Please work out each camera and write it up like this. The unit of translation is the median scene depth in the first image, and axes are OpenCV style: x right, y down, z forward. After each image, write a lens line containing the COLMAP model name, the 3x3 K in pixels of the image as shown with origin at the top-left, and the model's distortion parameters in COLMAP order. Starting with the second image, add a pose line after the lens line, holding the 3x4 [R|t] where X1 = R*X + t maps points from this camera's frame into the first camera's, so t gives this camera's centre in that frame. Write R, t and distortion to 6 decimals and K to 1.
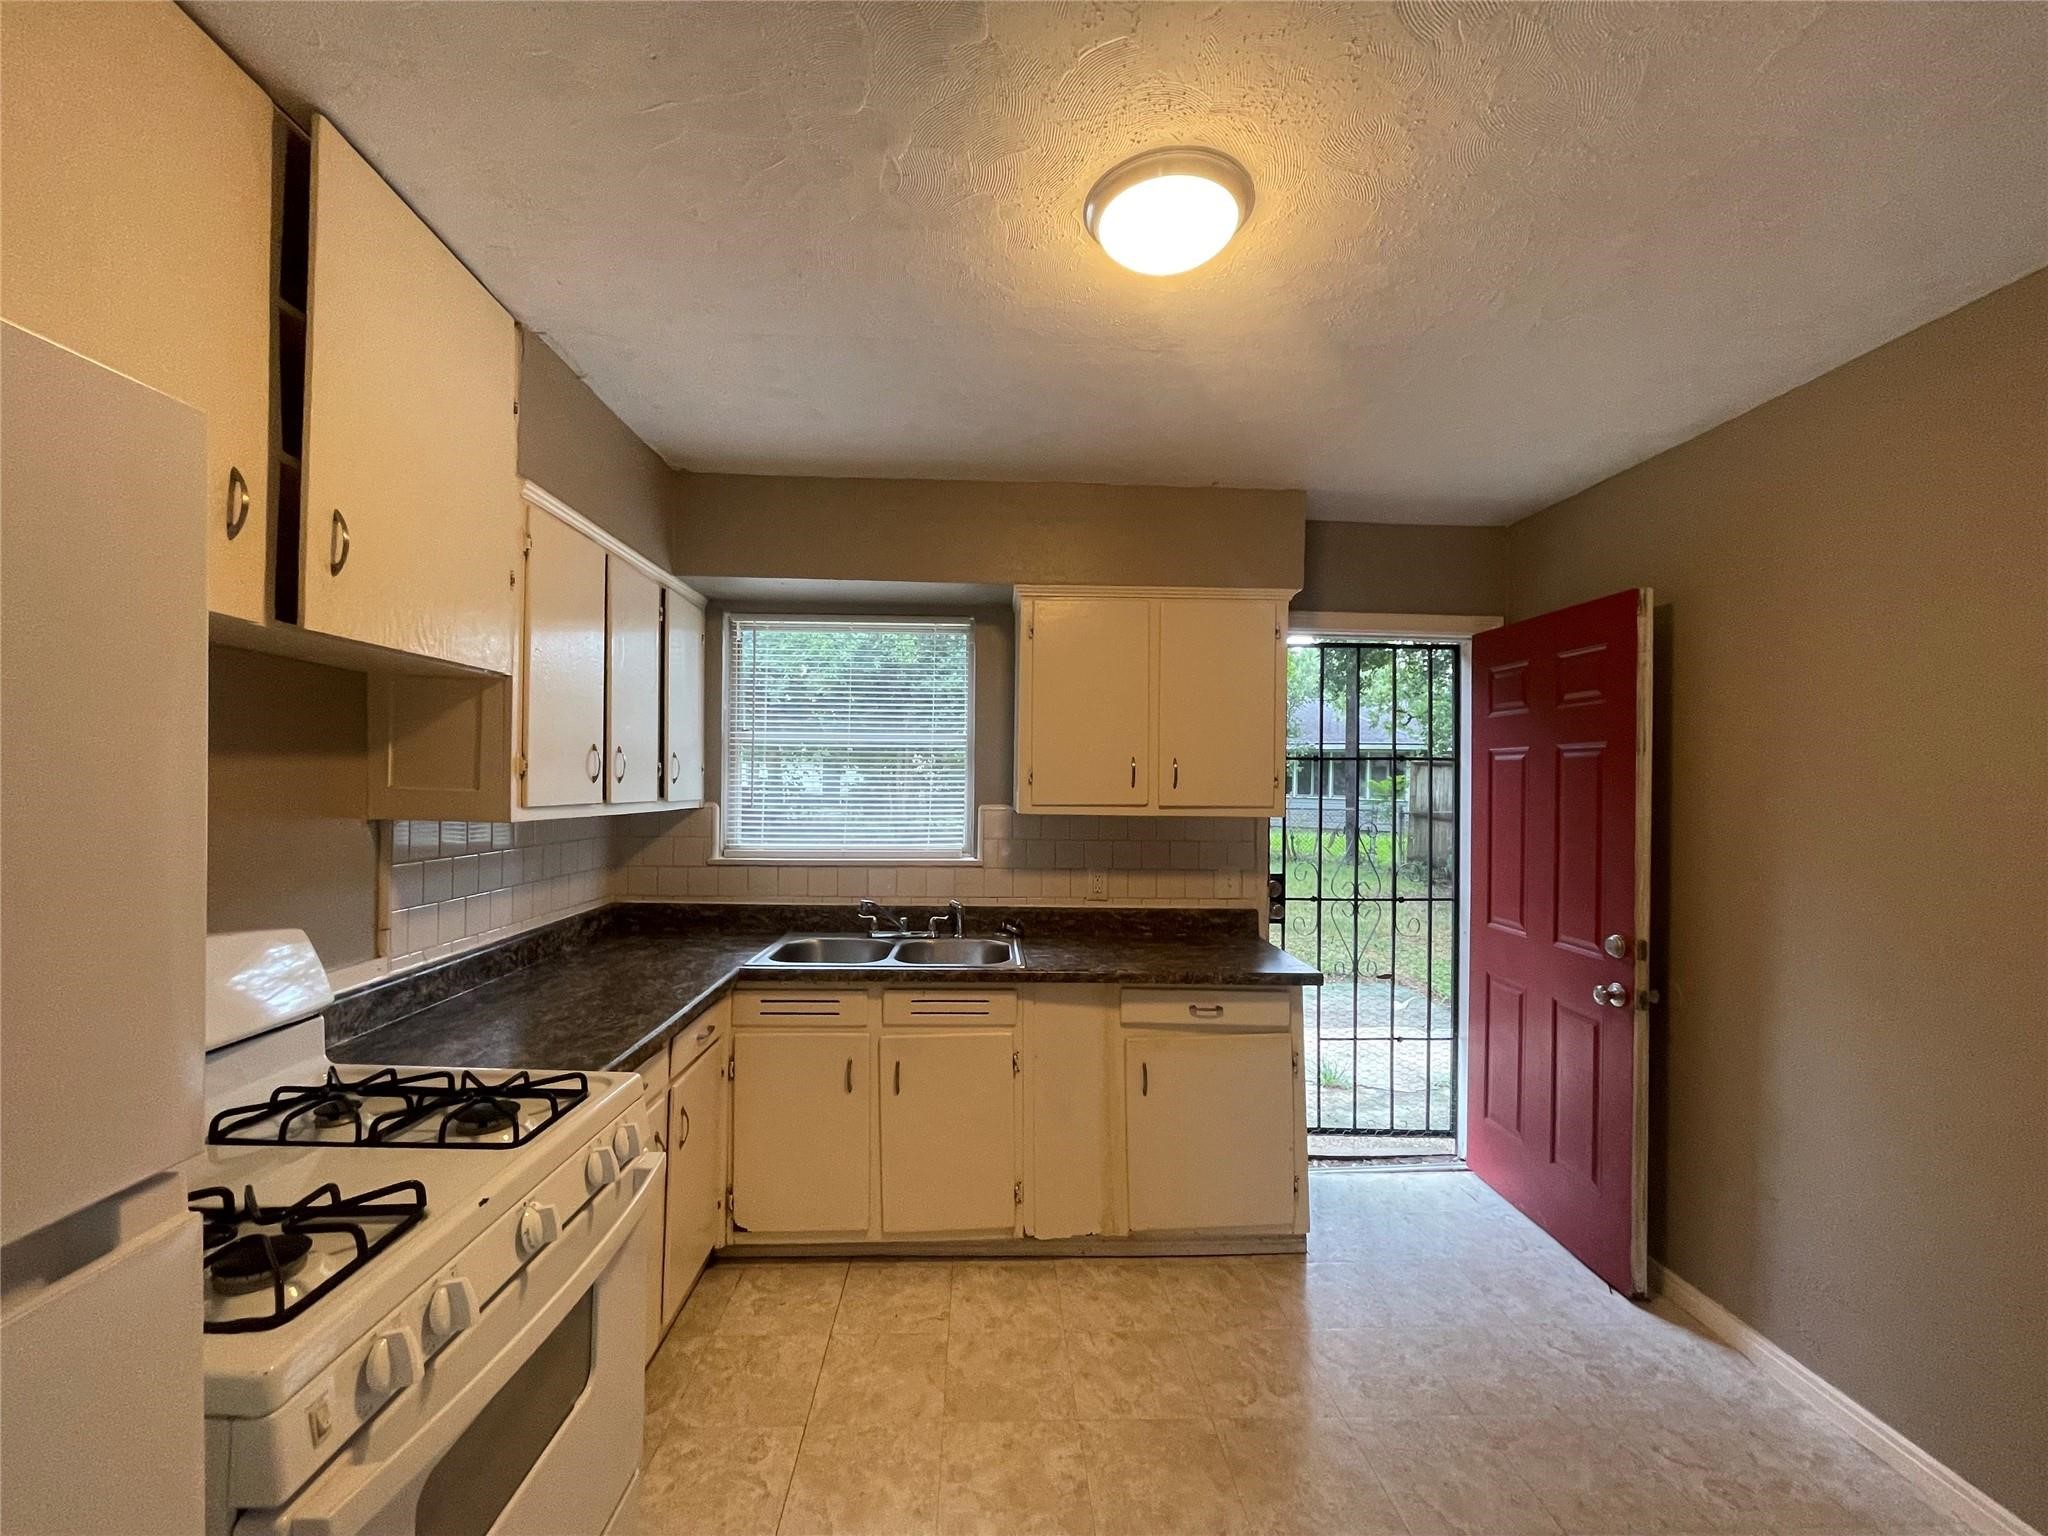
lens RADIAL K [[830.4, 0, 1012.5], [0, 830.4, 774.3], [0, 0, 1]] dist [0.004842, 0.000039]
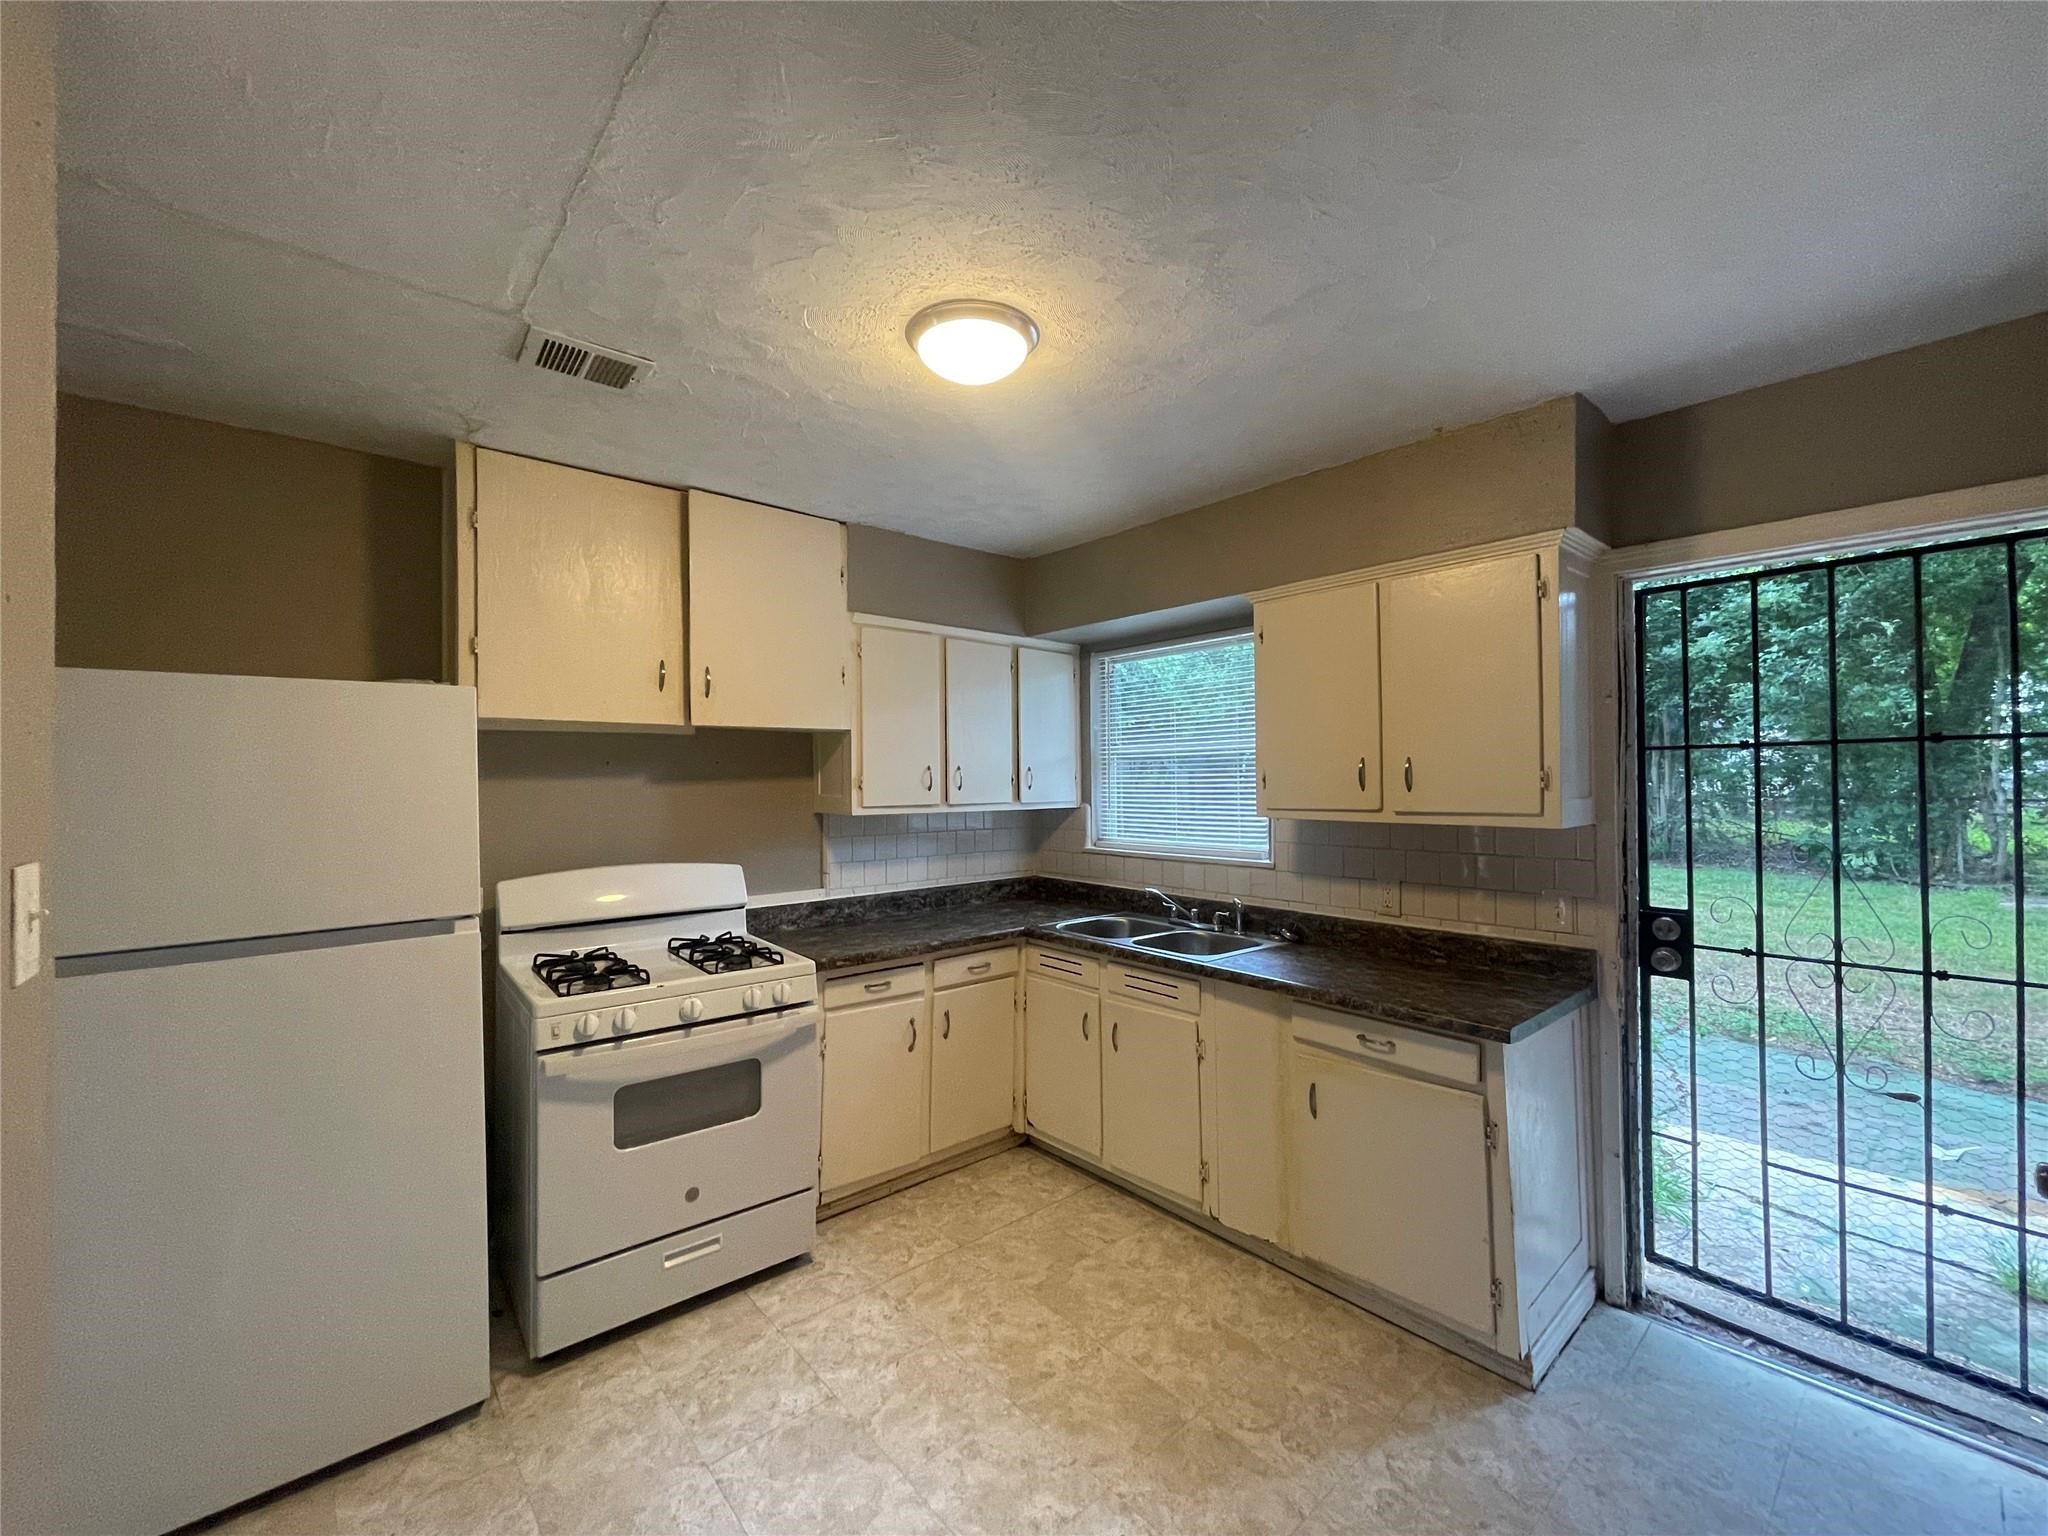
lens RADIAL K [[830.4, 0, 1020.2], [0, 830.4, 773.8], [0, 0, 1]] dist [0.004842, 0.000039]
pose [[0.628293, -0.019827, -0.777724, 0.632677], [0.021949, 0.999729, -0.007754, -0.004203], [0.777667, -0.012199, 0.628557, 0.137863]]
